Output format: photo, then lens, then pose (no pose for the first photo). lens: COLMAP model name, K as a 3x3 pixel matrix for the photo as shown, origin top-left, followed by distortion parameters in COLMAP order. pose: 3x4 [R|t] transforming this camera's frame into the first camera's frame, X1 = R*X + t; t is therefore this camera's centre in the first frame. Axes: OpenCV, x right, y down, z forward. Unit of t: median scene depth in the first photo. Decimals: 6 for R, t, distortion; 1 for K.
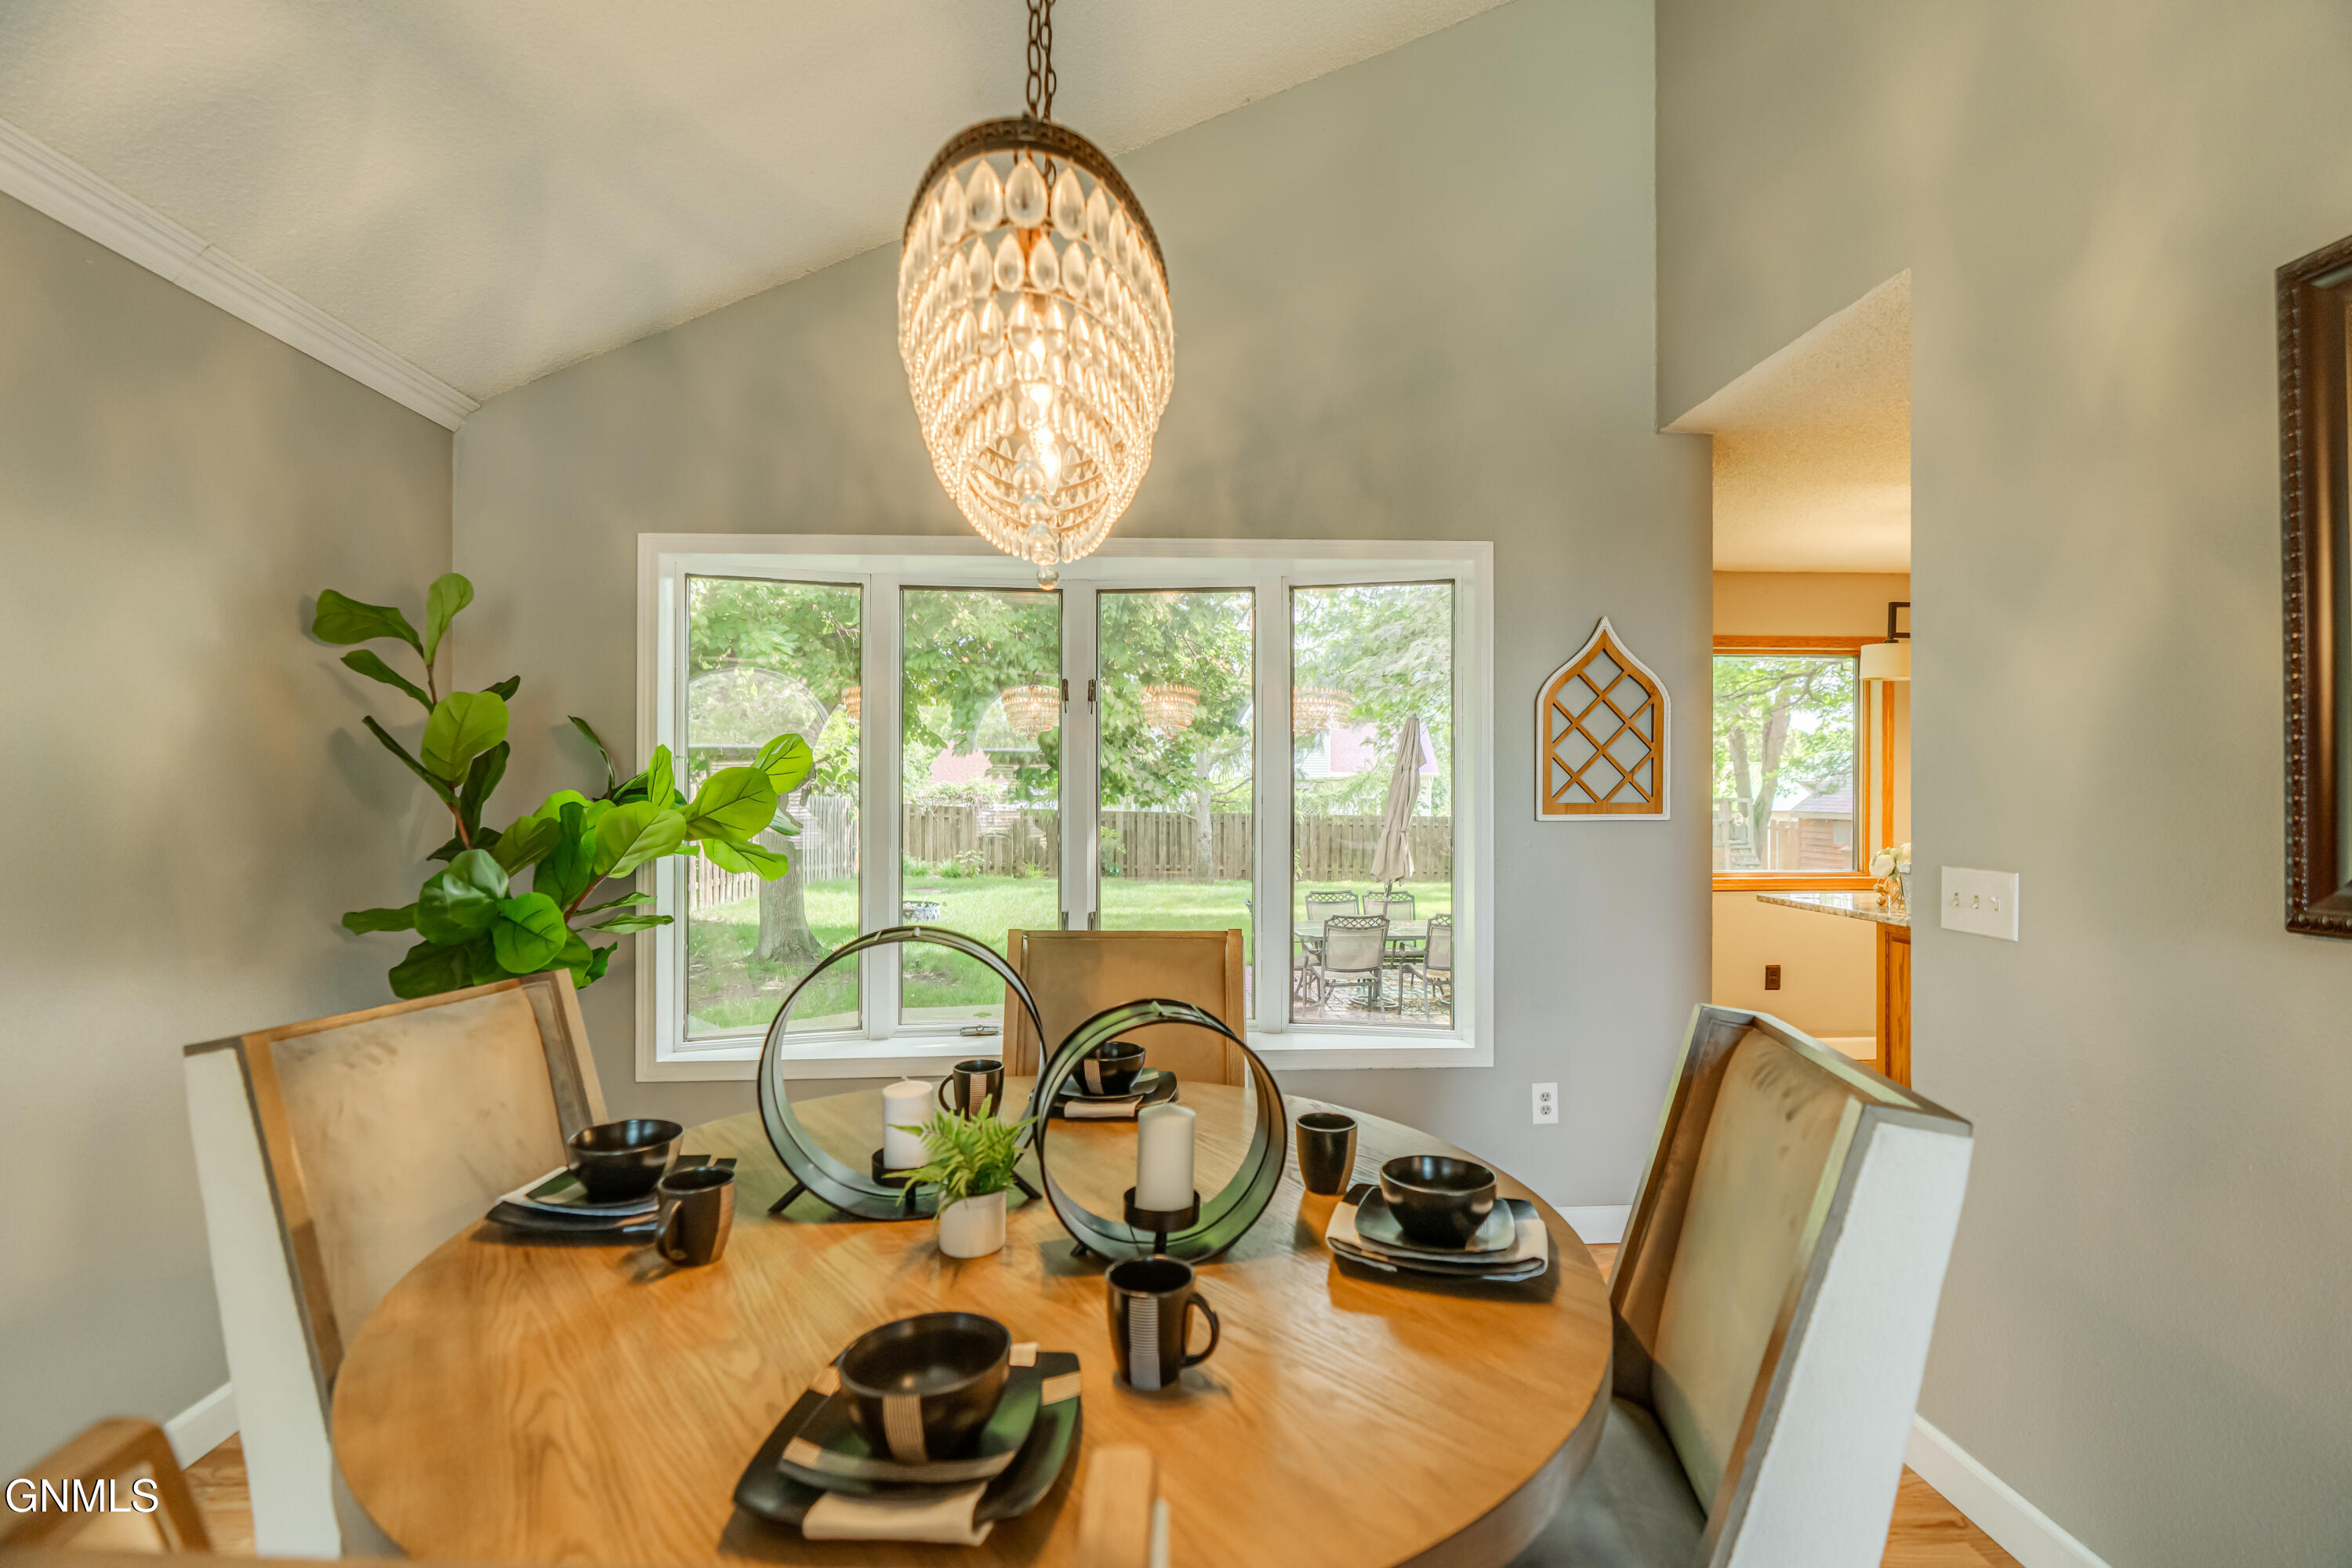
lens RADIAL K [[1089.3, 0, 1197.0], [0, 1089.3, 798.9], [0, 0, 1]] dist [-0.009121, 0.004817]
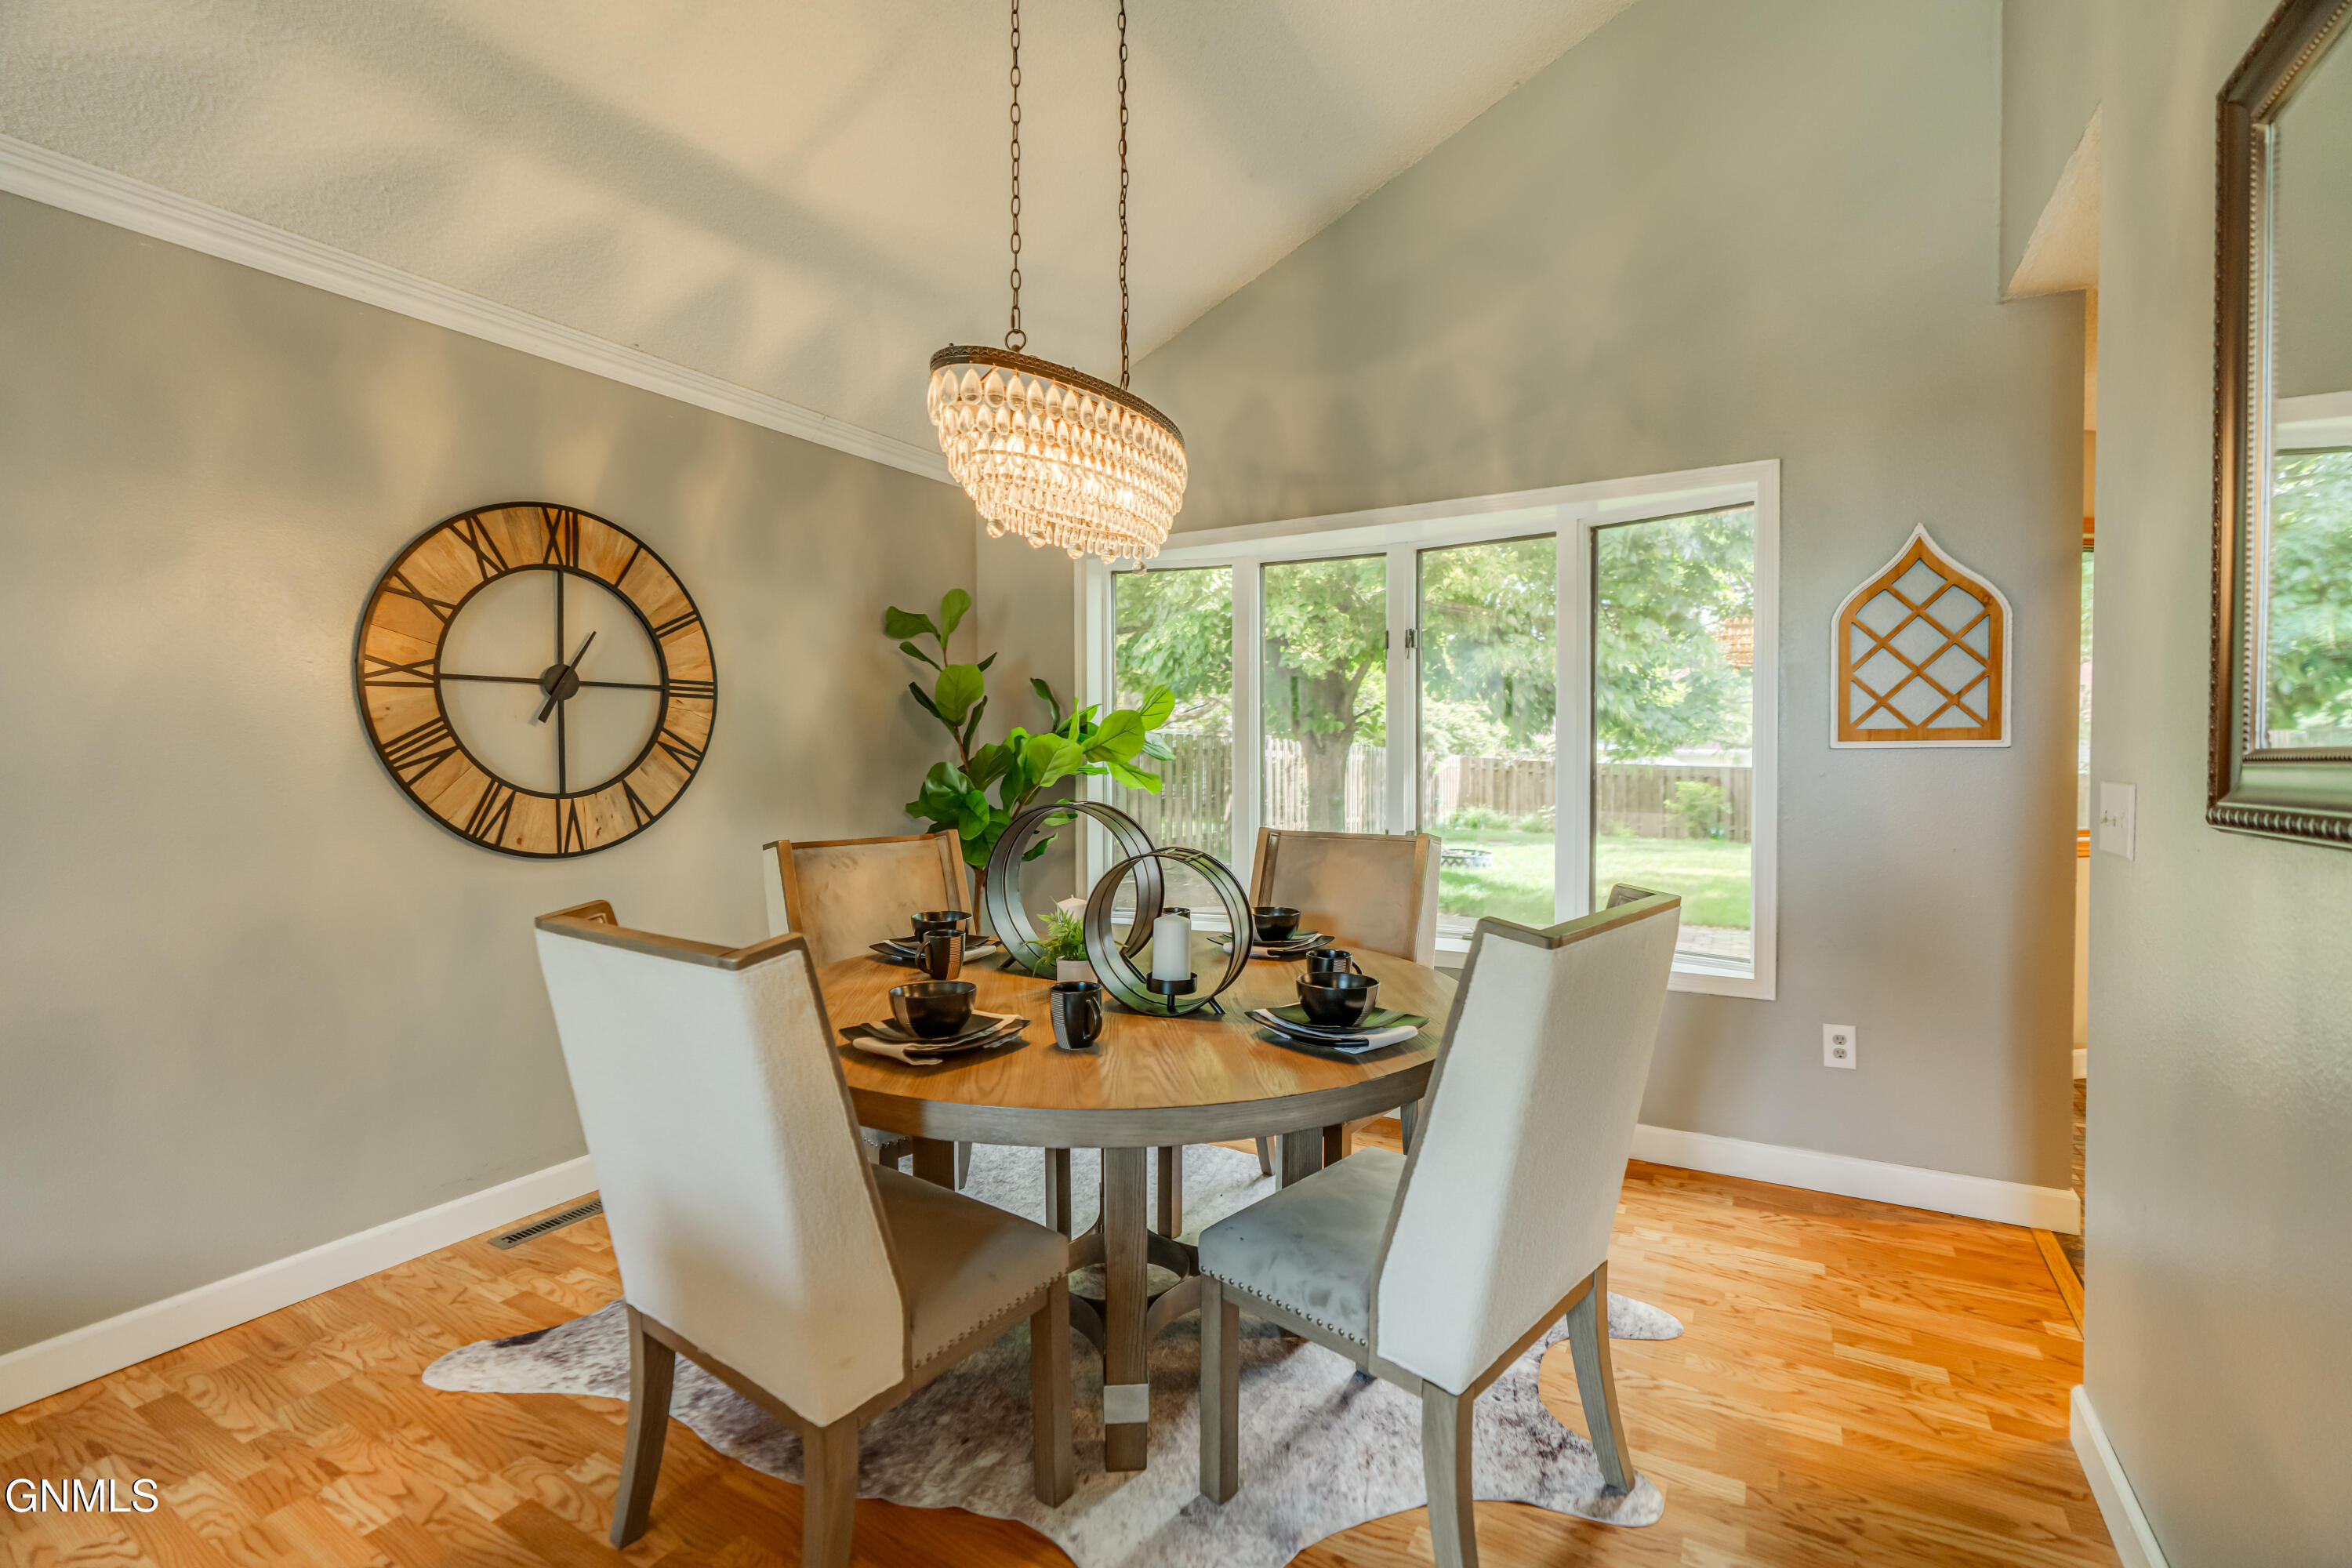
lens RADIAL K [[1099.0, 0, 1155.9], [0, 1099.0, 783.5], [0, 0, 1]] dist [-0.000336, 0.001575]
pose [[0.825236, 0.013460, -0.564627, 0.367158], [-0.000045, 0.999718, 0.023766, 0.028252], [0.564787, -0.019587, 0.825004, -0.122298]]
